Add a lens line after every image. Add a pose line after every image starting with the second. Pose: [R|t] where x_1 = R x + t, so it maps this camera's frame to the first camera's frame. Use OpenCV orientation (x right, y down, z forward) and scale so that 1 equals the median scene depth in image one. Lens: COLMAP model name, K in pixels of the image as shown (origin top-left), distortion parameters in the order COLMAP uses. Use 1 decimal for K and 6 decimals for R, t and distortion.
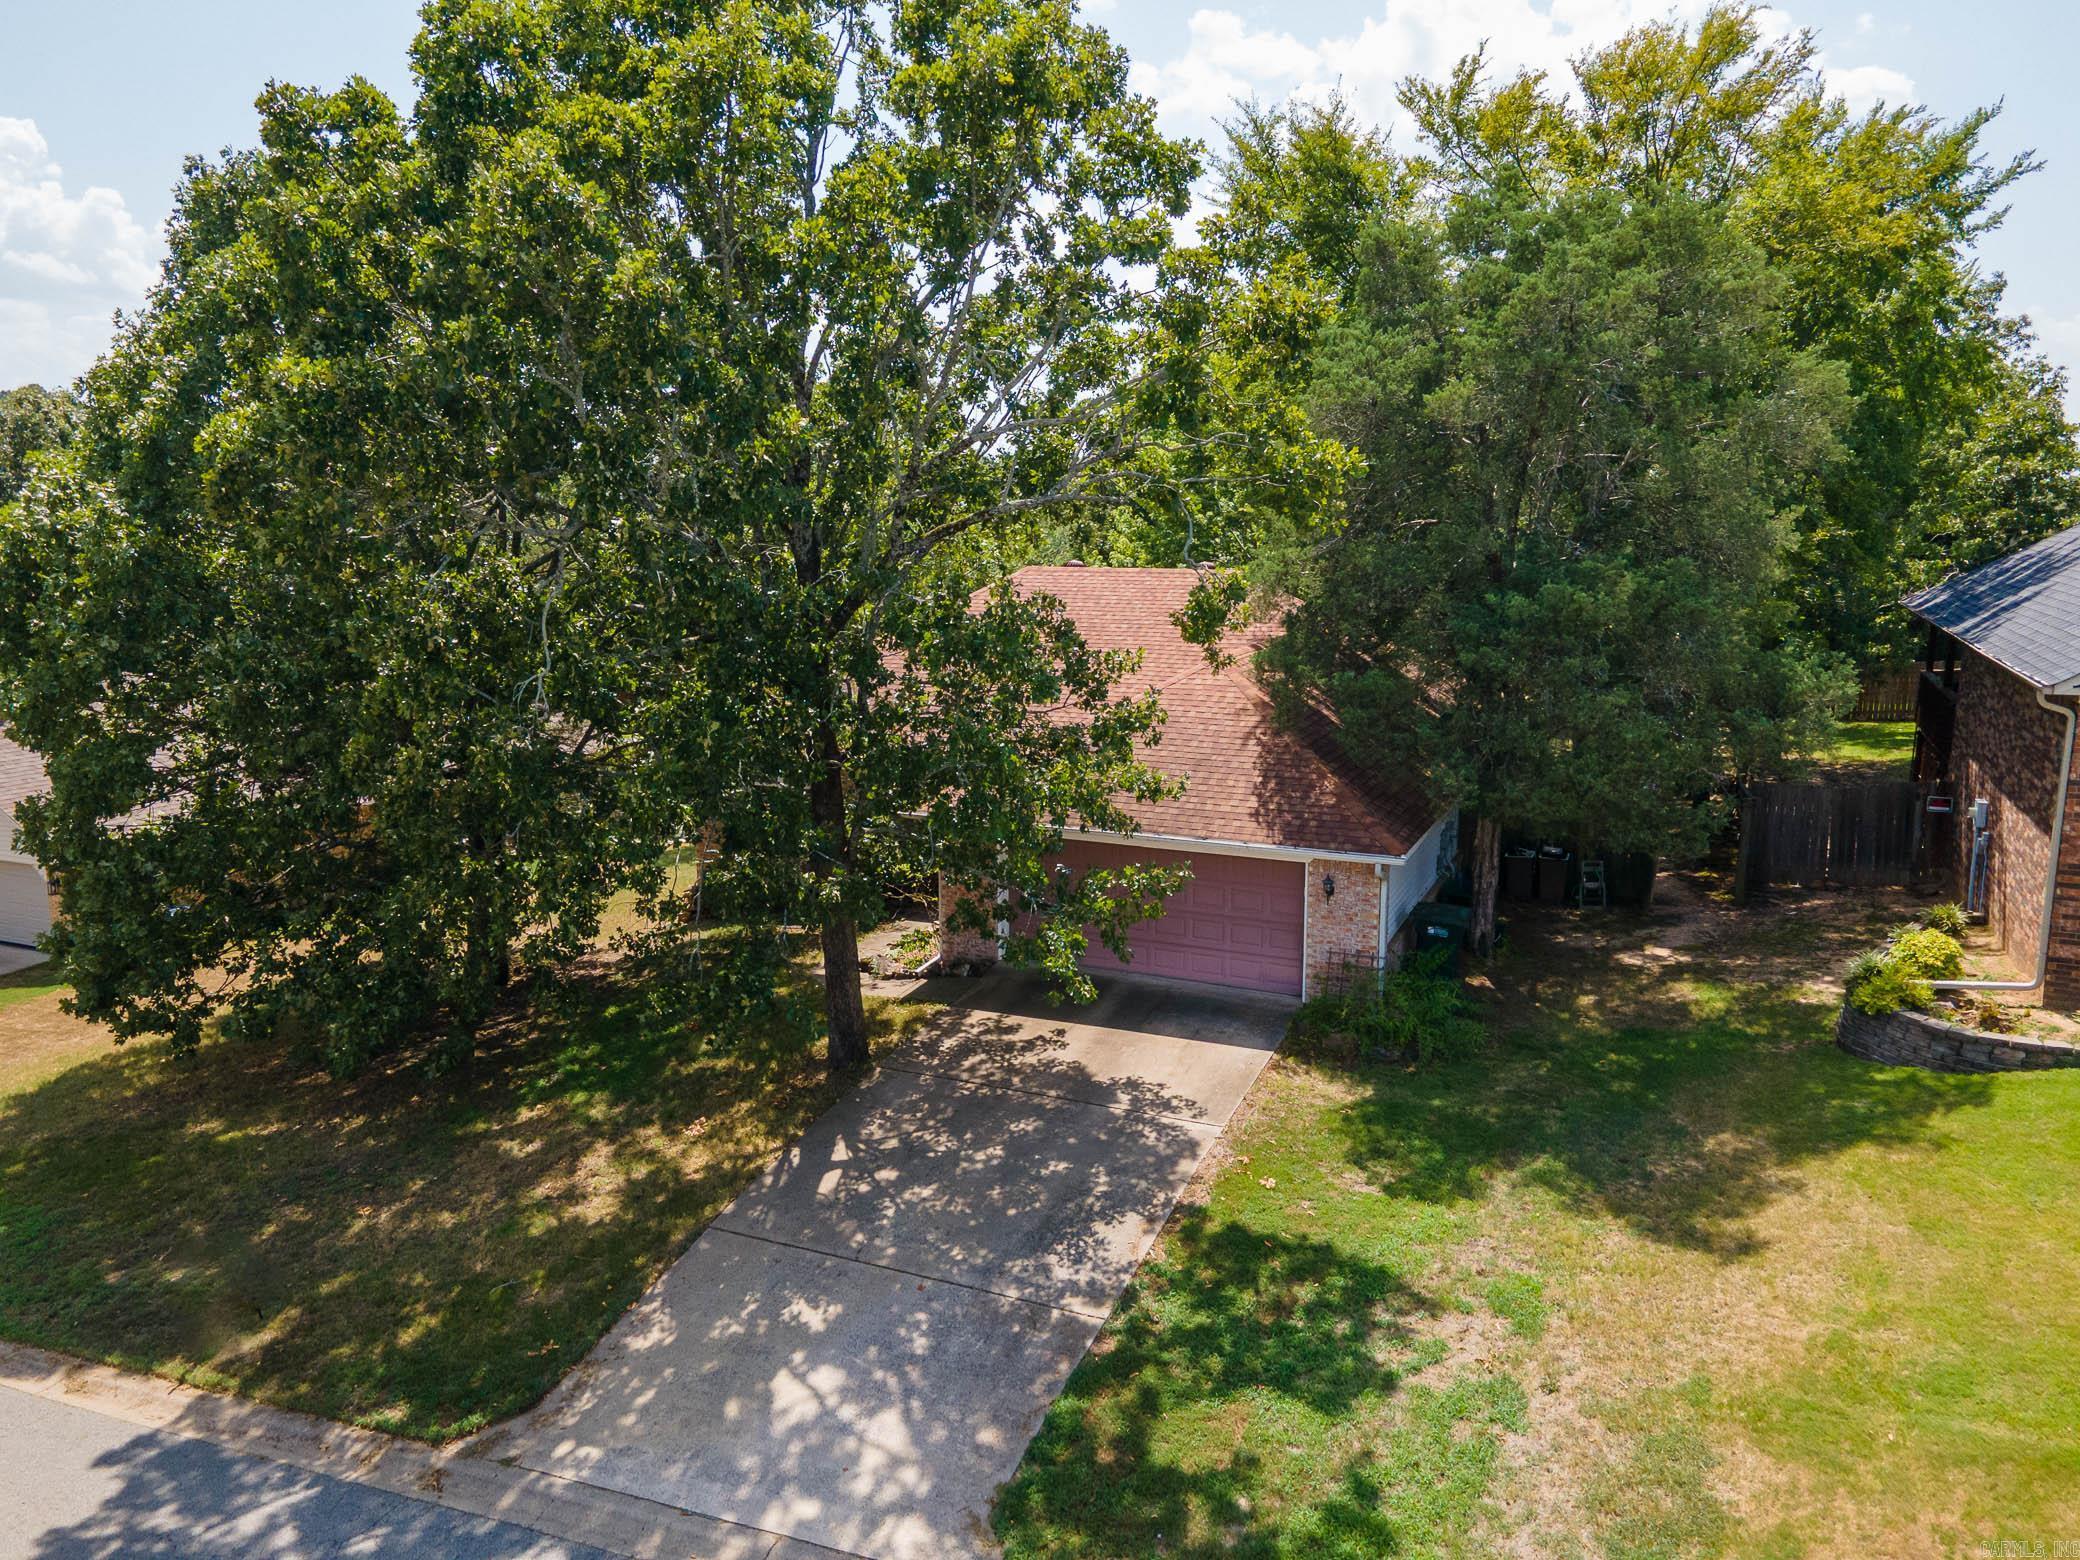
lens RADIAL K [[1437.9, 0, 1049.0], [0, 1437.9, 751.2], [0, 0, 1]] dist [0.038858, -0.002405]
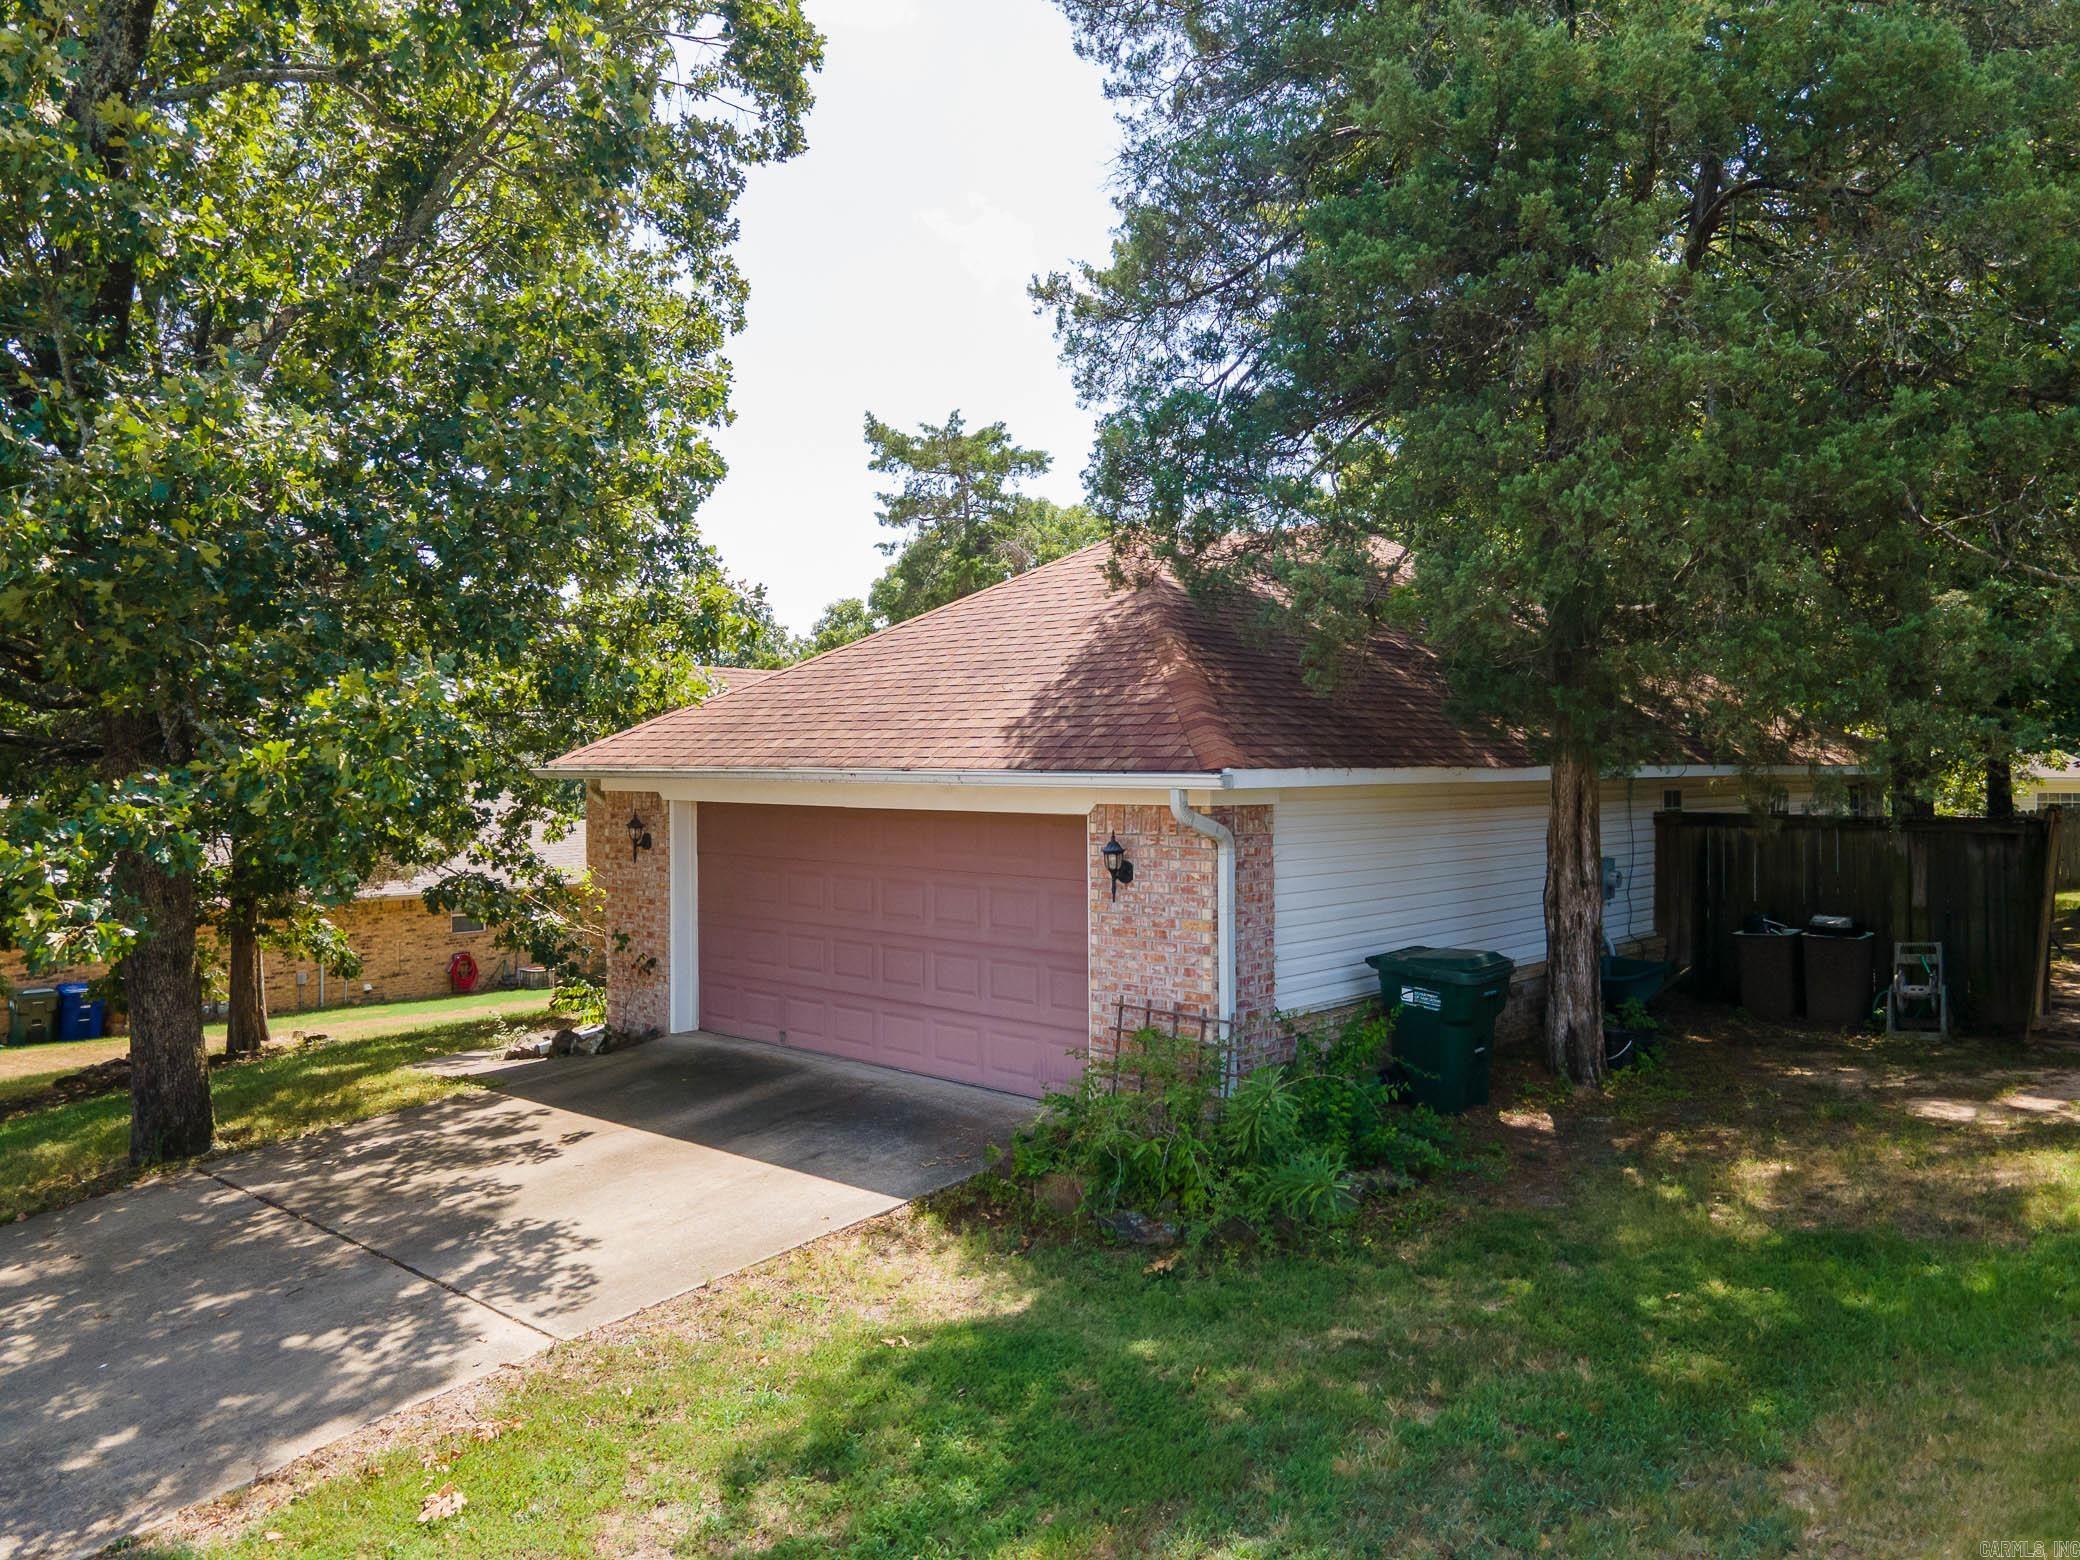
lens RADIAL K [[1469.5, 0, 1040.0], [0, 1469.5, 780.0], [0, 0, 1]] dist [0.038385, 0.004568]
pose [[0.952794, 0.003796, -0.303594, 0.368859], [-0.047062, 0.989683, -0.135326, 0.156711], [0.299948, 0.143225, 0.943143, 0.635553]]
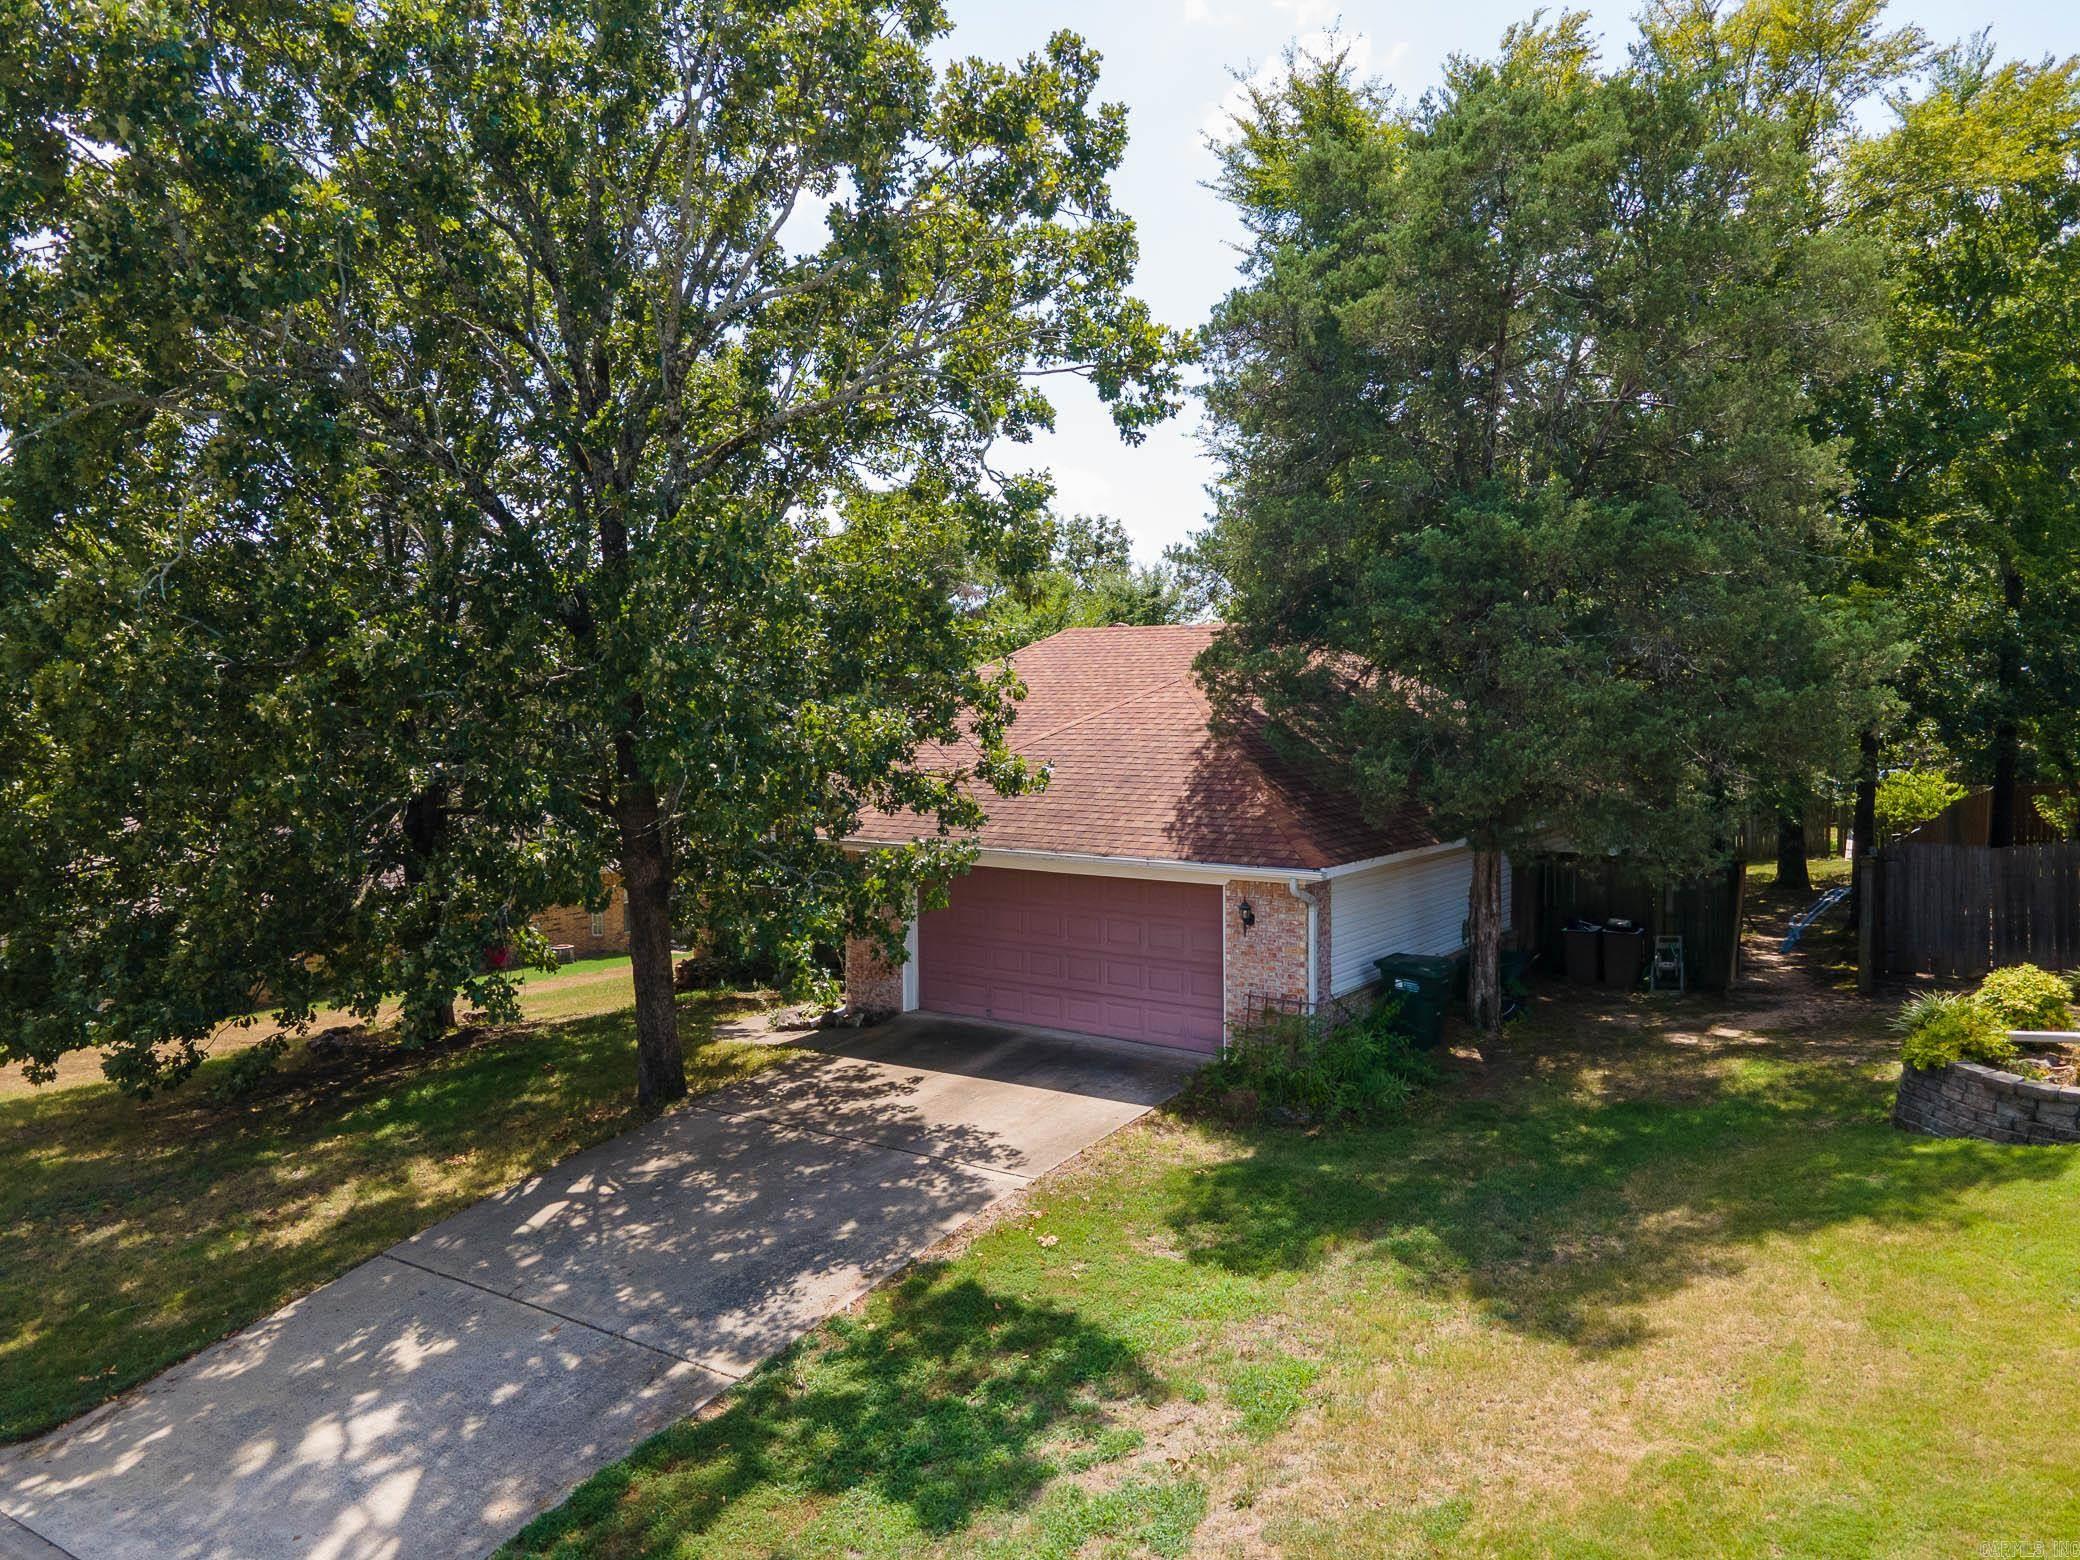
lens RADIAL K [[1449.7, 0, 1040.0], [0, 1449.7, 780.0], [0, 0, 1]] dist [0.031617, -0.001851]
pose [[0.984071, 0.008448, -0.177574, 0.263014], [-0.026803, 0.994503, -0.101223, 0.123422], [0.175743, 0.104370, 0.978888, 0.197837]]
